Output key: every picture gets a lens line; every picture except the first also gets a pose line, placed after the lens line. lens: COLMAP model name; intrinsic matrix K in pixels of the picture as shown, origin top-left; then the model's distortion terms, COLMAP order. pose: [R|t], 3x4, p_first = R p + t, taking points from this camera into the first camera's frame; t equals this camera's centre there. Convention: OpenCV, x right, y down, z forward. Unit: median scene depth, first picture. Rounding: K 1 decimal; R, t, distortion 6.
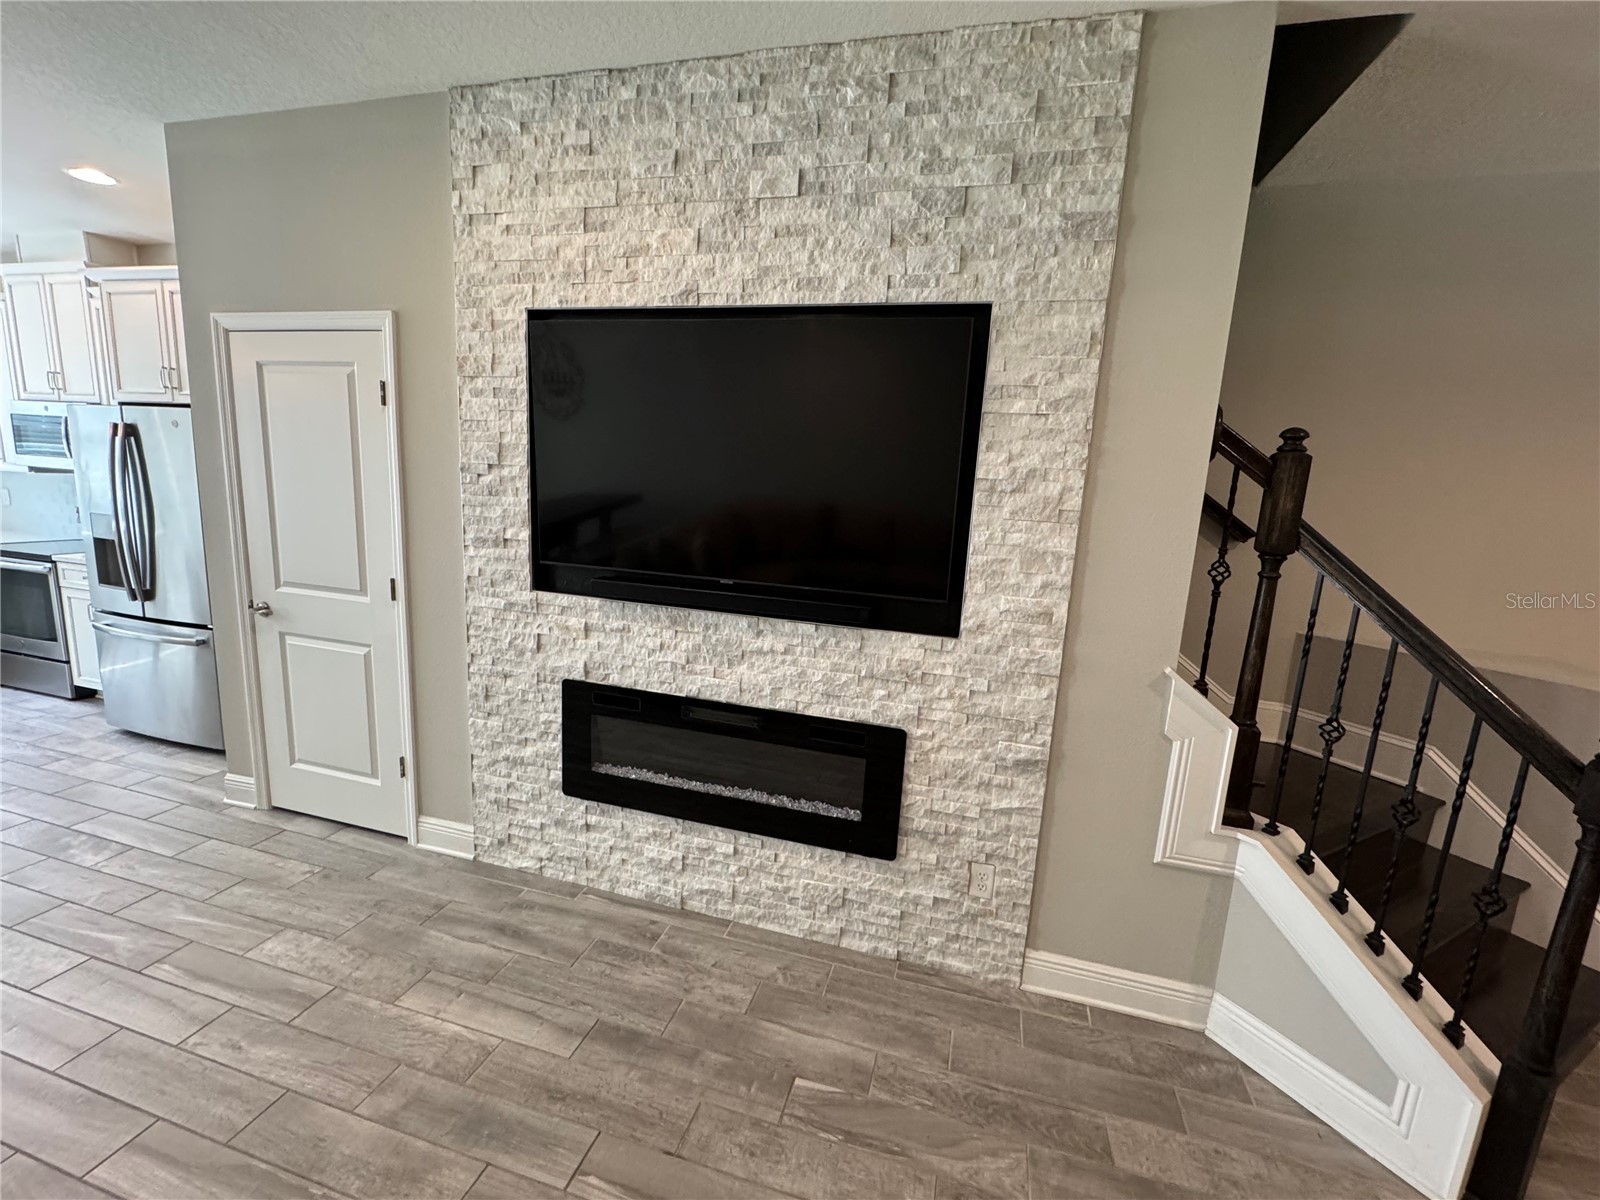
lens RADIAL K [[687.9, 0, 796.2], [0, 687.9, 601.9], [0, 0, 1]] dist [-0.000258, -0.000614]
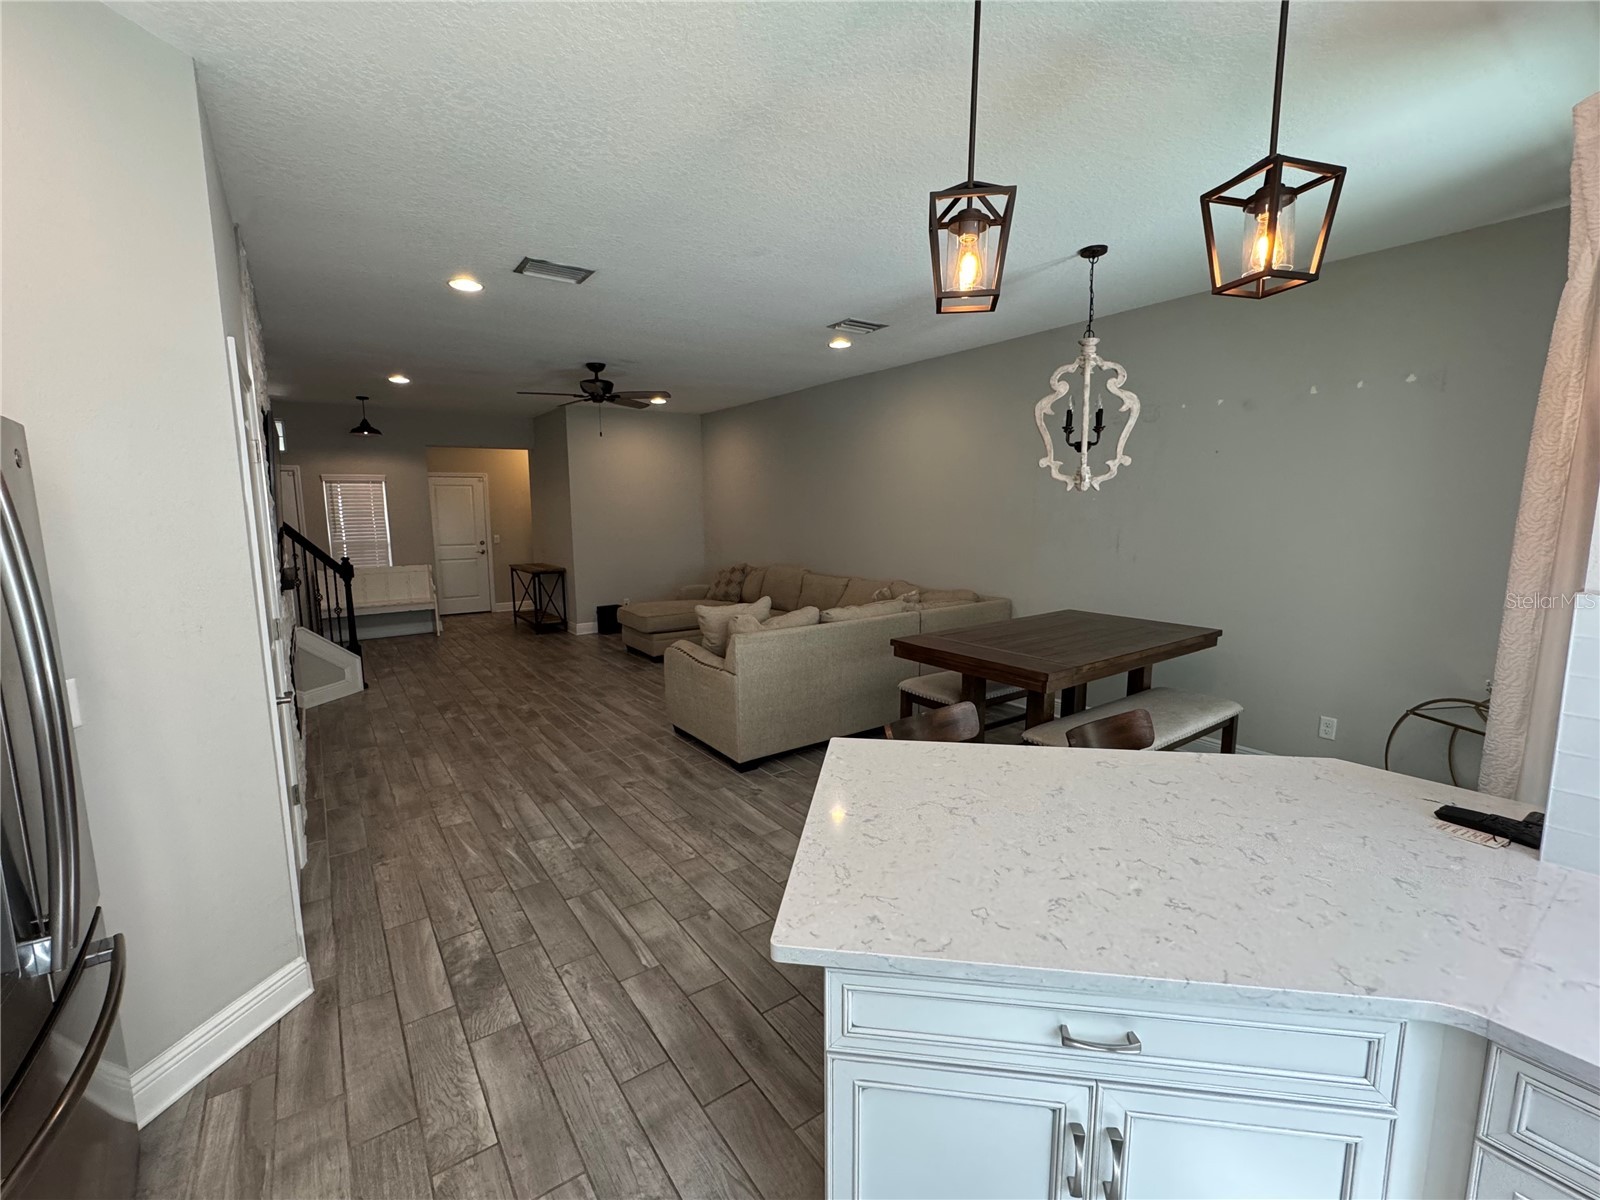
lens RADIAL K [[687.9, 0, 797.8], [0, 687.9, 602.9], [0, 0, 1]] dist [-0.000258, -0.000614]
pose [[-0.781822, -0.133271, 0.609092, -2.246536], [0.078365, 0.948139, 0.308043, -0.390540], [-0.618557, 0.288567, -0.730833, 1.517284]]
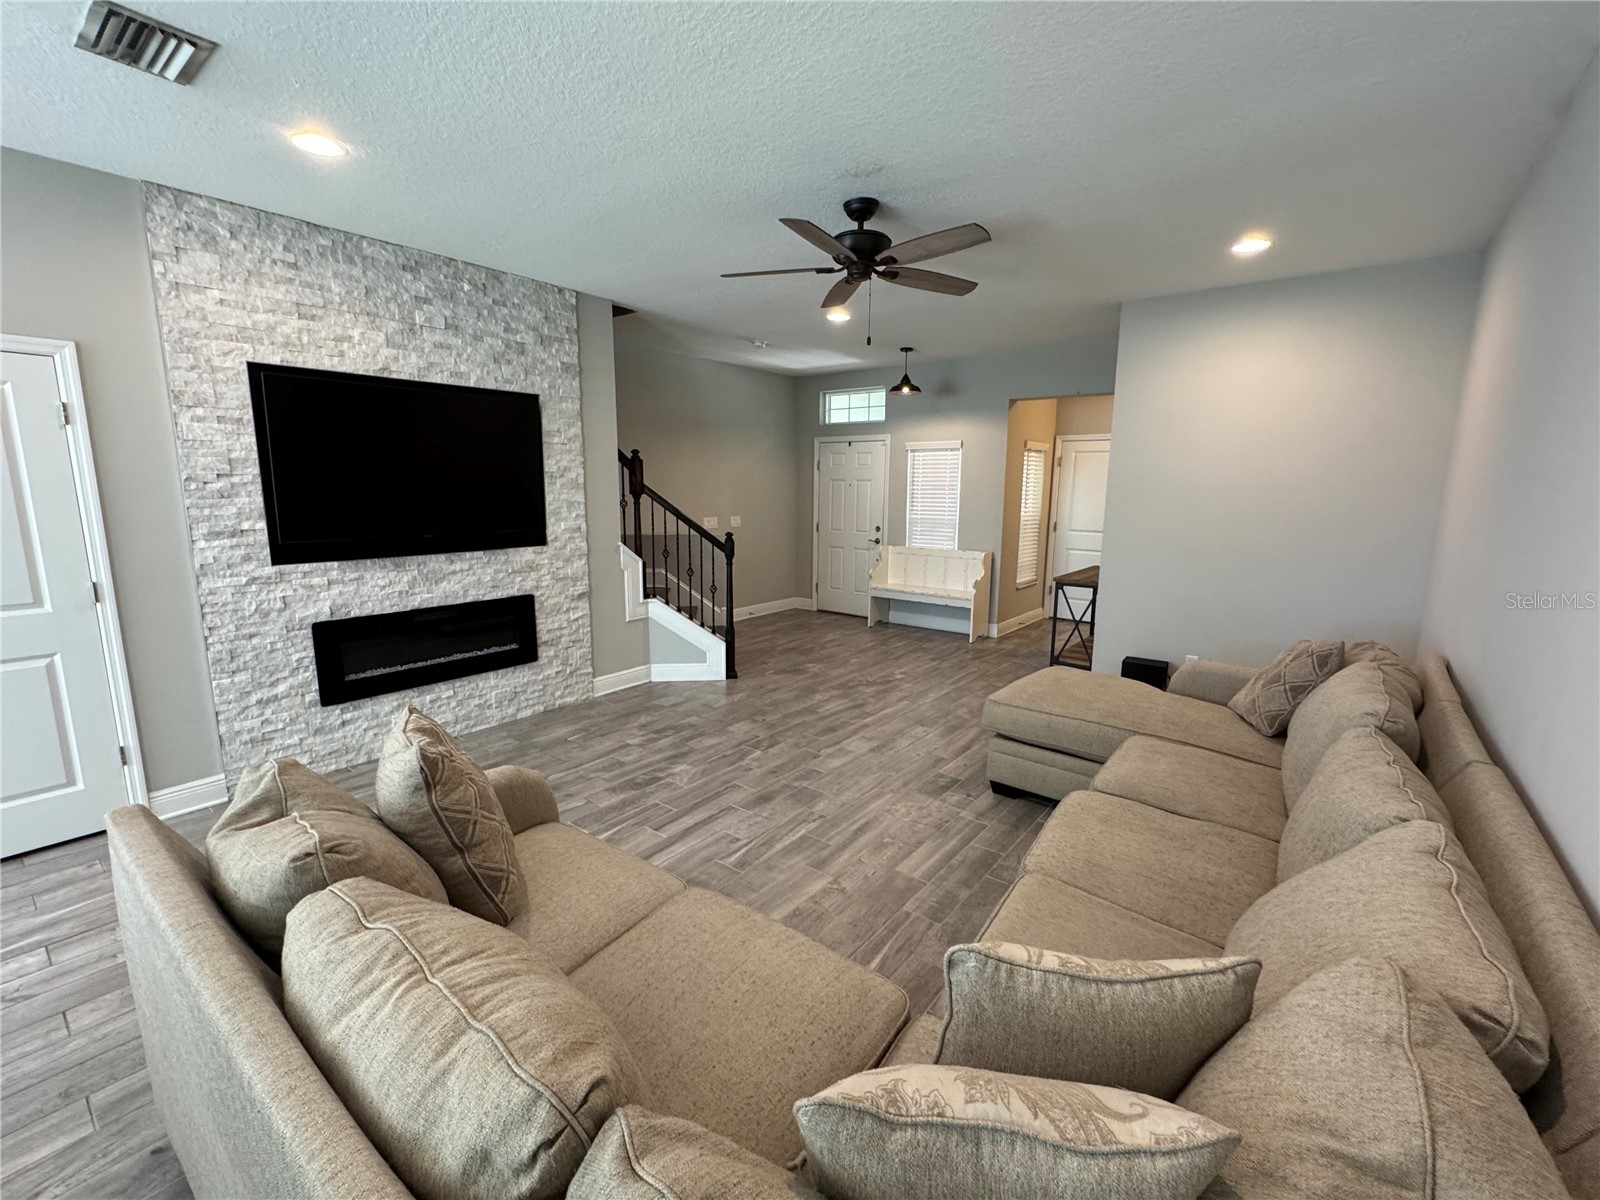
lens RADIAL K [[687.9, 0, 797.5], [0, 687.9, 605.1], [0, 0, 1]] dist [-0.000258, -0.000614]
pose [[0.377352, -0.212870, 0.901272, -1.373141], [0.178218, 0.971724, 0.154892, 0.037757], [-0.908759, 0.102174, 0.404619, -0.543427]]
